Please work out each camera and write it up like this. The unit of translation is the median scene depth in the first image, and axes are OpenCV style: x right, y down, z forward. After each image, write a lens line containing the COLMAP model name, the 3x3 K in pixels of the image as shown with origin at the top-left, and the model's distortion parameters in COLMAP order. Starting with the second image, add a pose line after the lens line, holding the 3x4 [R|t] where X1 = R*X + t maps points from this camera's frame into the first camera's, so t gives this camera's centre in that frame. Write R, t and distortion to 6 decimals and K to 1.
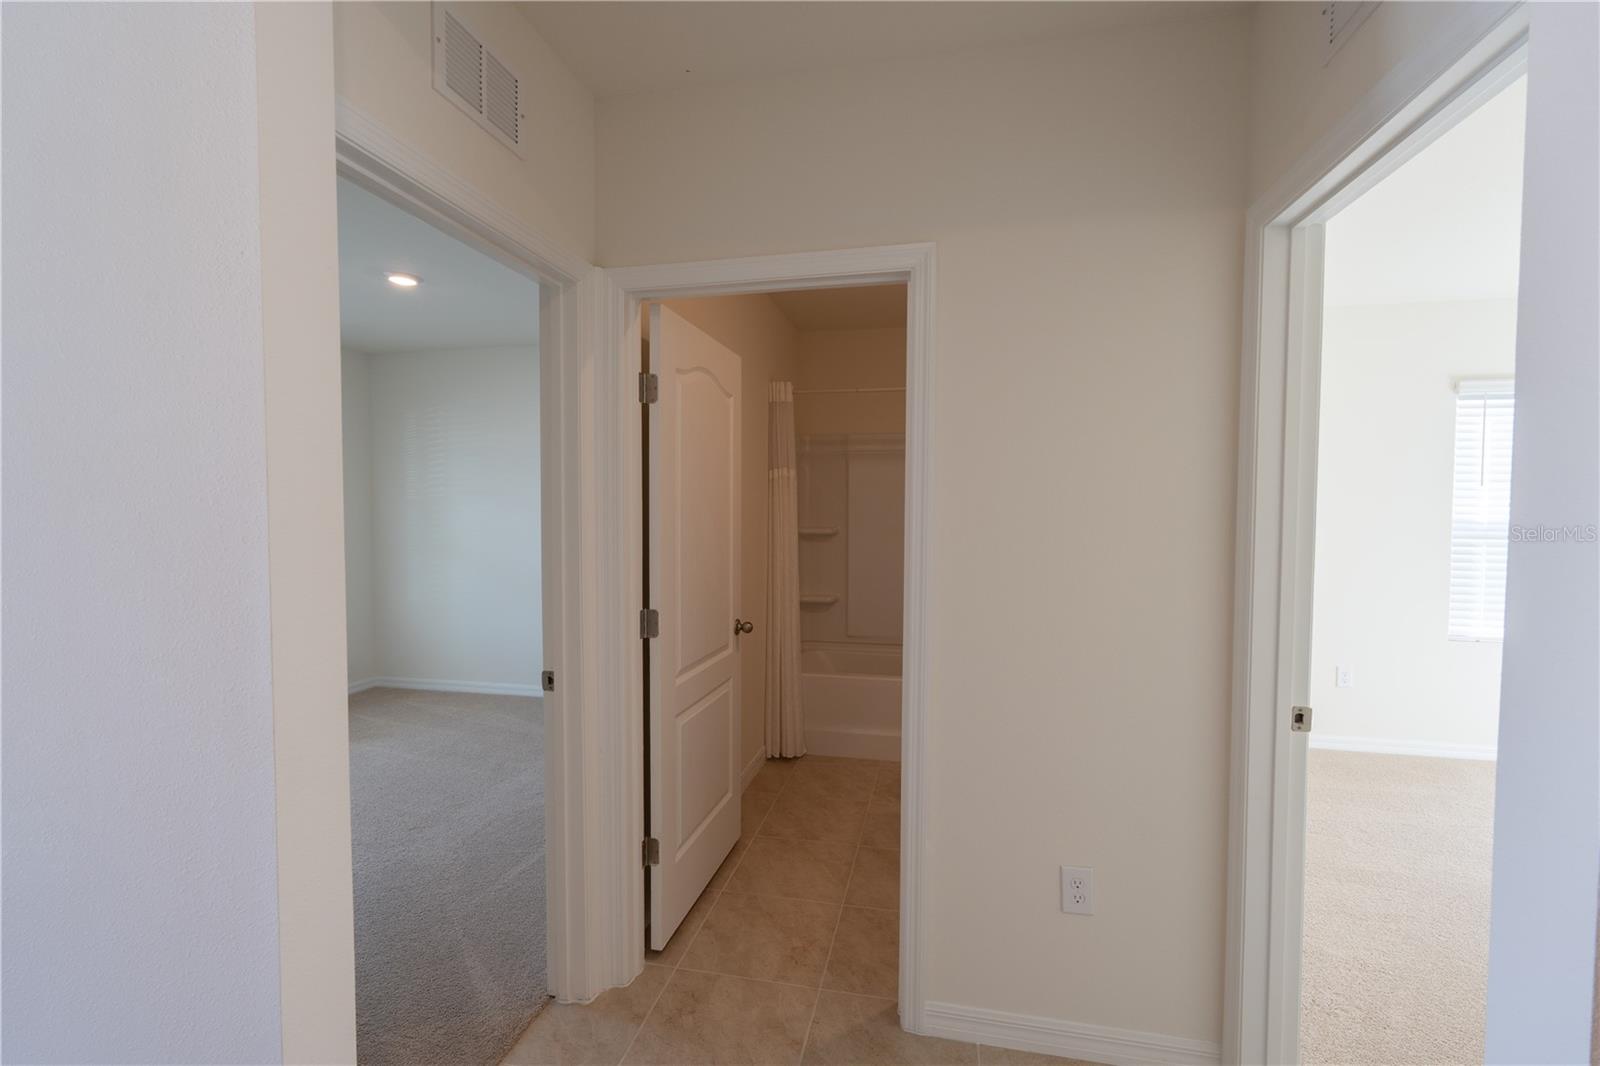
lens RADIAL K [[684.4, 0, 800.0], [0, 684.4, 533.0], [0, 0, 1]] dist [-0.005842, -0.000258]
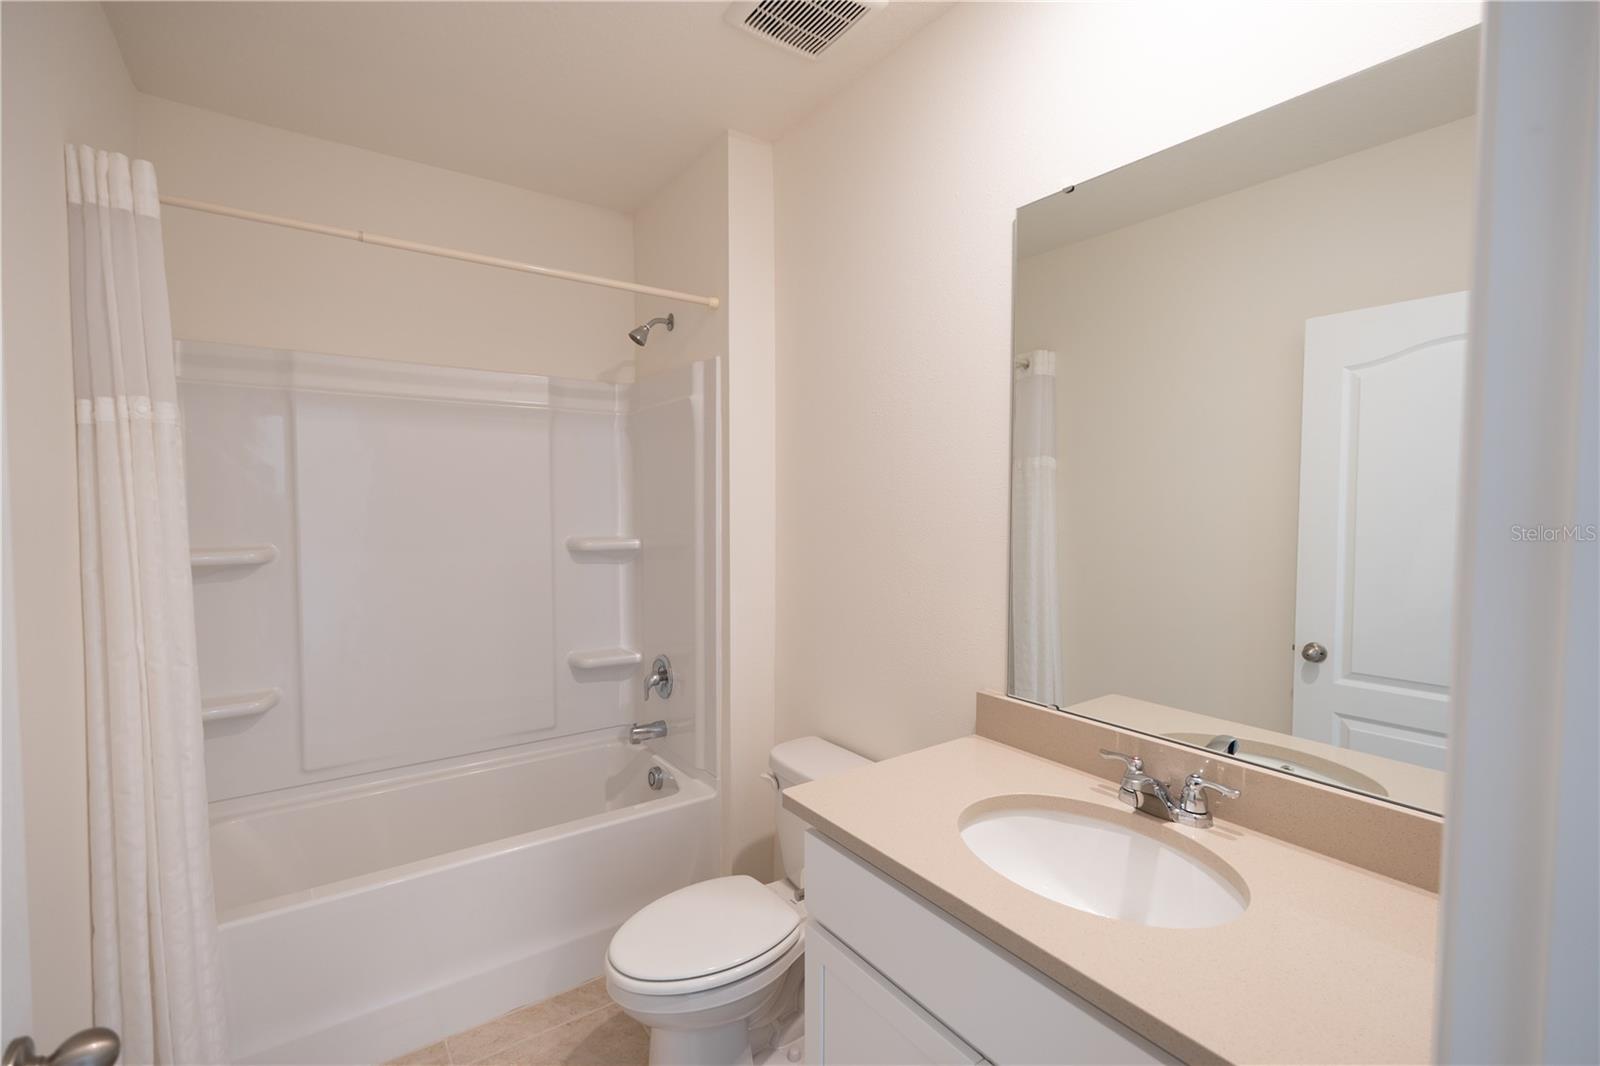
lens RADIAL K [[702.9, 0, 798.7], [0, 702.9, 534.2], [0, 0, 1]] dist [-0.001117, 0.000285]
pose [[0.678487, -0.033464, 0.733849, -0.061086], [0.027848, 0.999416, 0.019826, -0.020021], [-0.734084, 0.006985, 0.679023, 0.491820]]
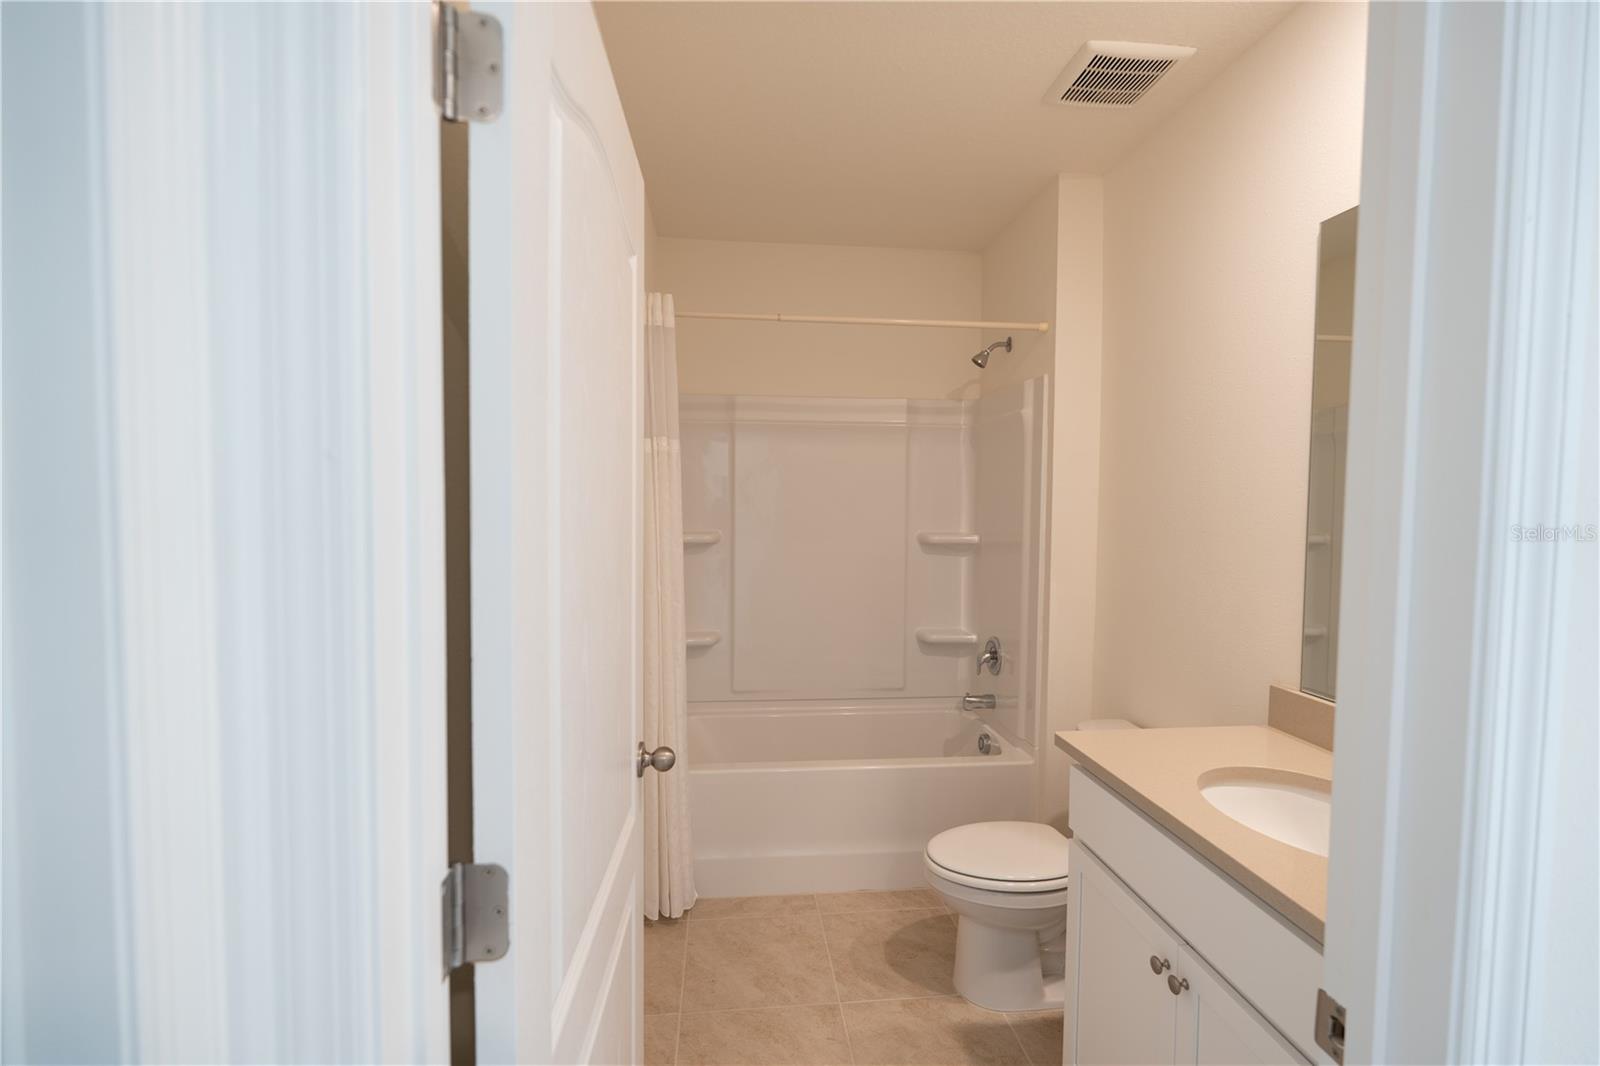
lens RADIAL K [[702.9, 0, 798.7], [0, 702.9, 534.2], [0, 0, 1]] dist [-0.001117, 0.000285]
pose [[0.951771, -0.008032, 0.306704, -0.098931], [0.005314, 0.999939, 0.009693, -0.015182], [-0.306763, -0.007596, 0.951756, 0.374963]]
